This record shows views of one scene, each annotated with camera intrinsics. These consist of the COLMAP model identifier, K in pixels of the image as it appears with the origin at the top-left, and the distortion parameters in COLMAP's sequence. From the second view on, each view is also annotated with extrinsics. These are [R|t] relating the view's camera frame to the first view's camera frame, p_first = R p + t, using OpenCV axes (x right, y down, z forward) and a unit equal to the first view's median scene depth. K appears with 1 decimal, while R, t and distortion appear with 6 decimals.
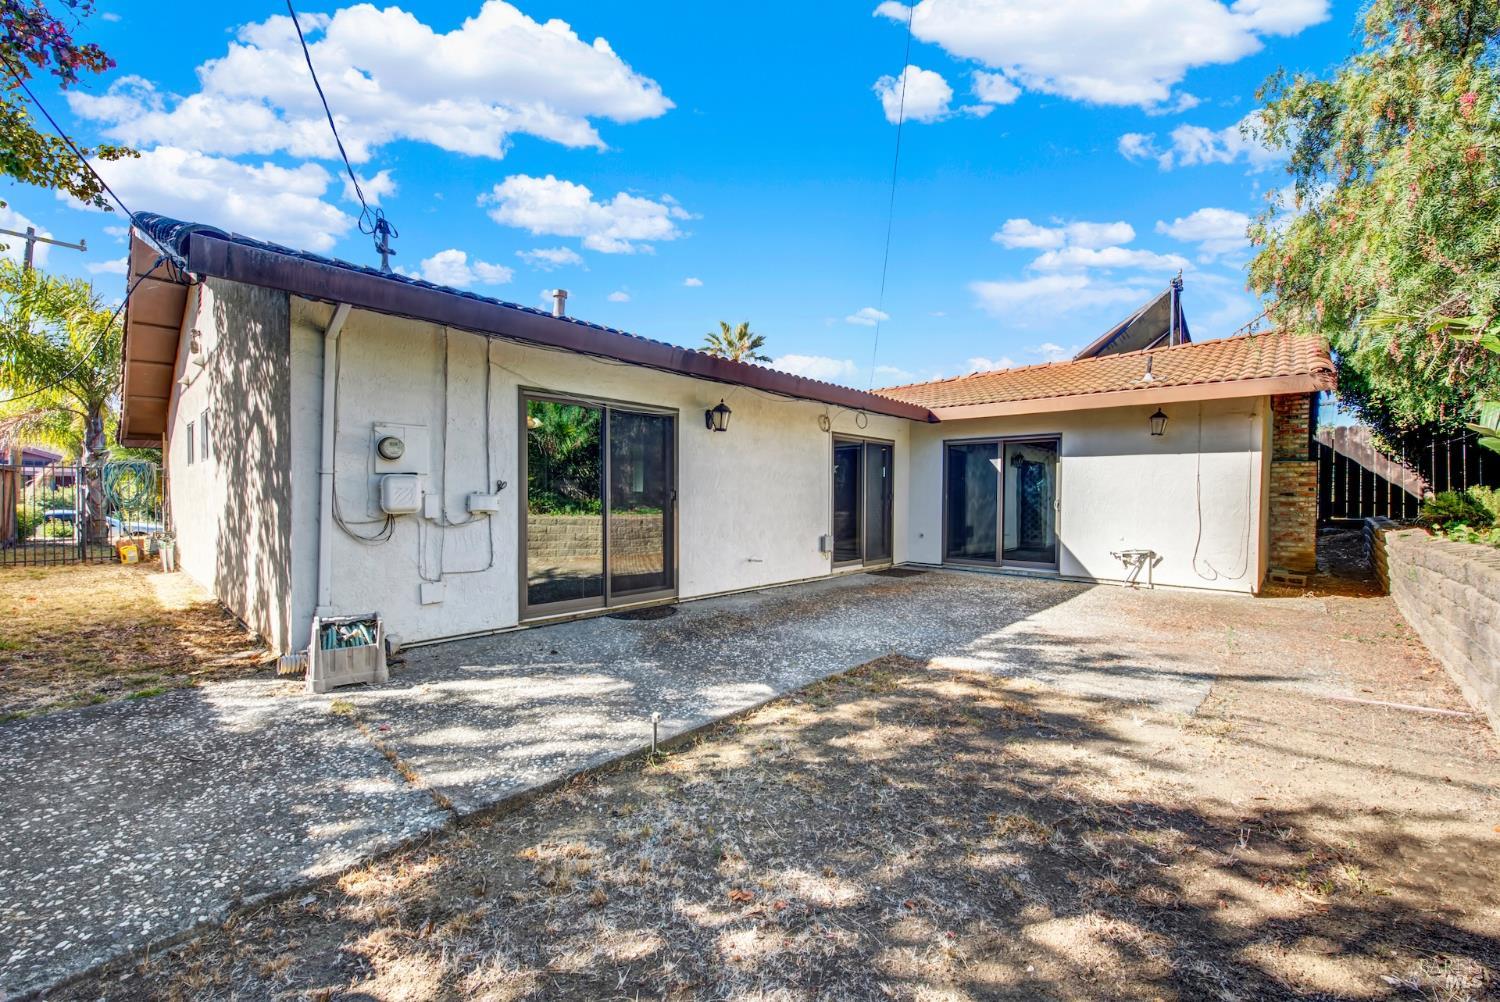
lens RADIAL K [[600.3, 0, 751.5], [0, 600.3, 504.5], [0, 0, 1]] dist [-0.001419, 0.000079]
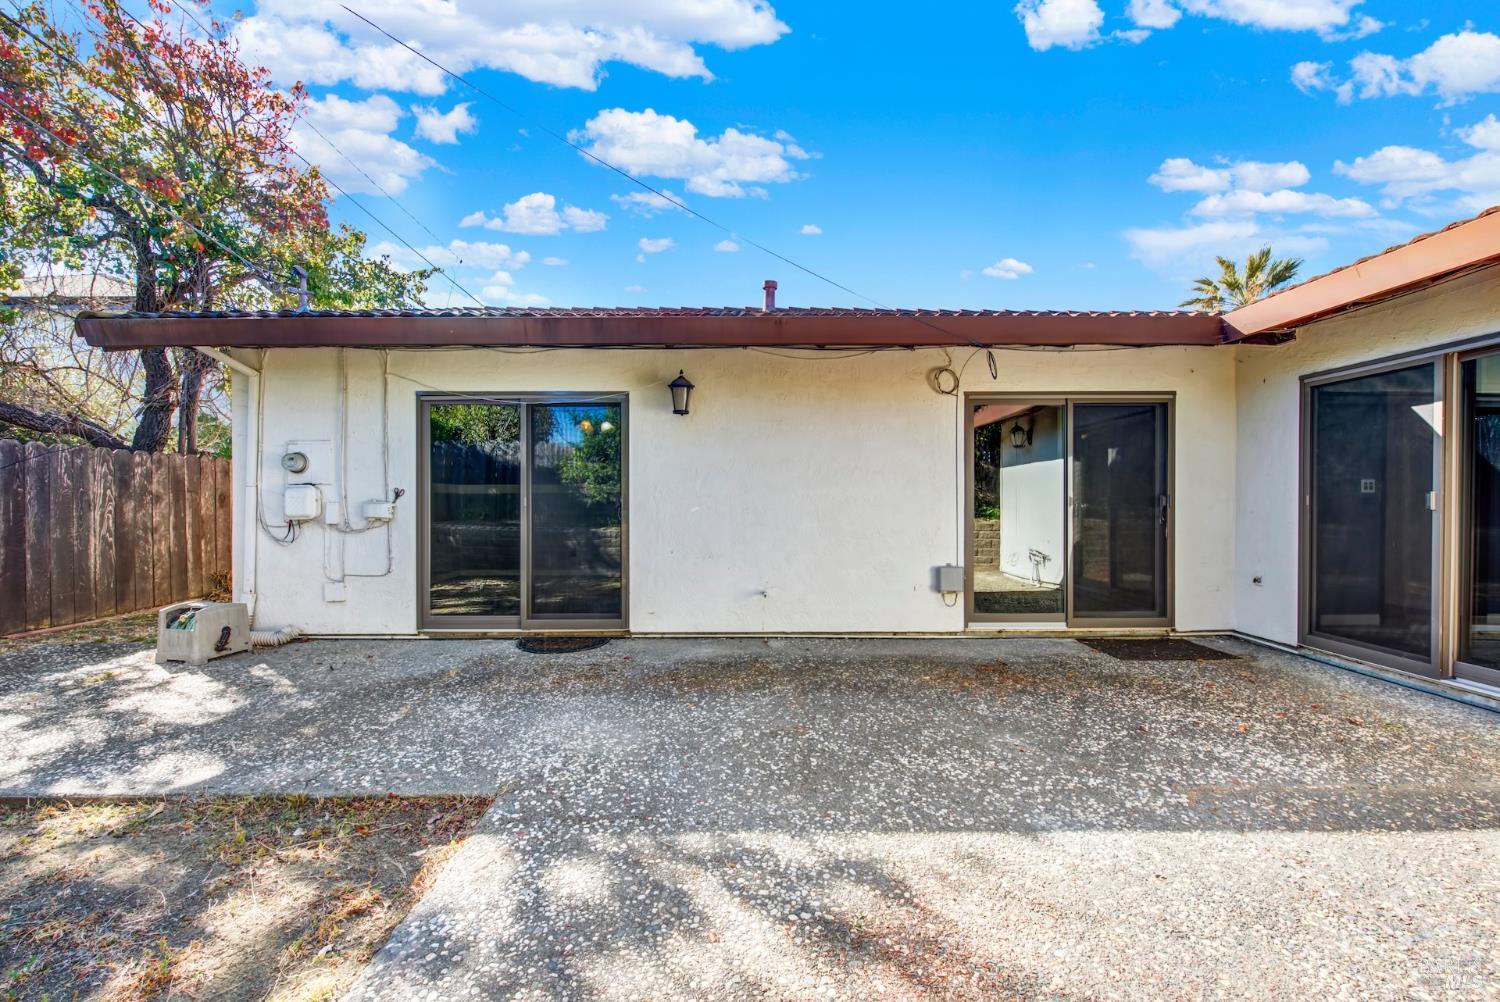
lens RADIAL K [[600.3, 0, 751.5], [0, 600.3, 504.5], [0, 0, 1]] dist [-0.001419, 0.000079]
pose [[0.676739, -0.003741, -0.736214, 0.840568], [-0.004089, 0.999953, -0.008840, -0.007124], [0.736212, 0.008992, 0.676691, 0.864657]]
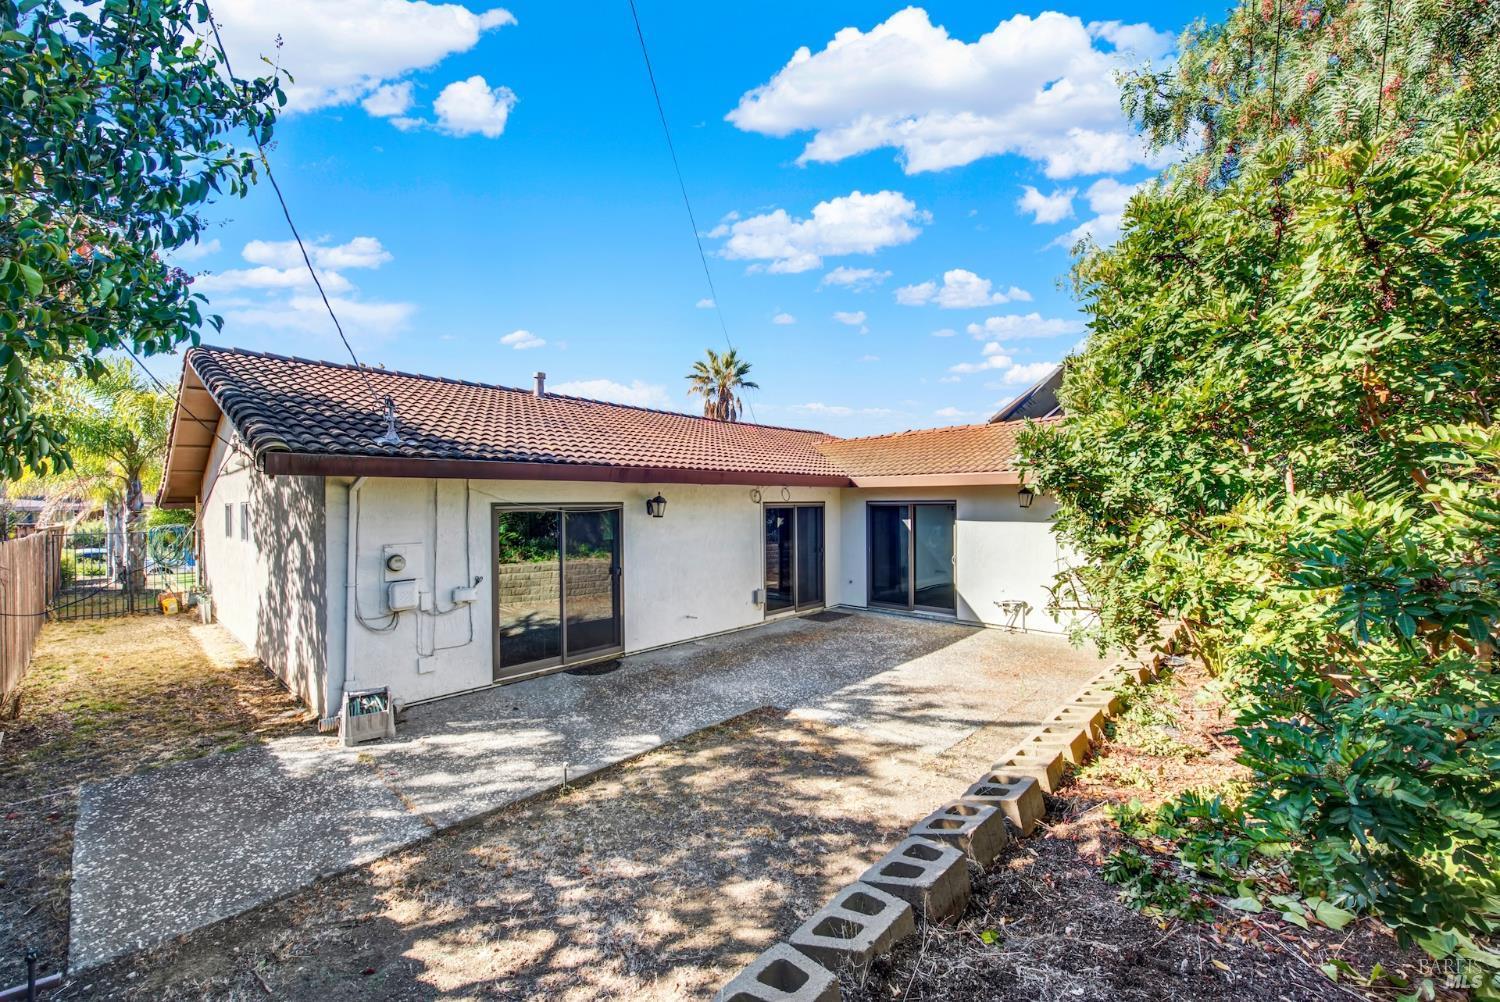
lens RADIAL K [[602.5, 0, 754.2], [0, 602.5, 501.9], [0, 0, 1]] dist [-0.001579, -0.000413]
pose [[0.999922, -0.012455, -0.000891, 0.229625], [0.012440, 0.999810, -0.014999, -0.204162], [0.001078, 0.014986, 0.999887, -0.392376]]
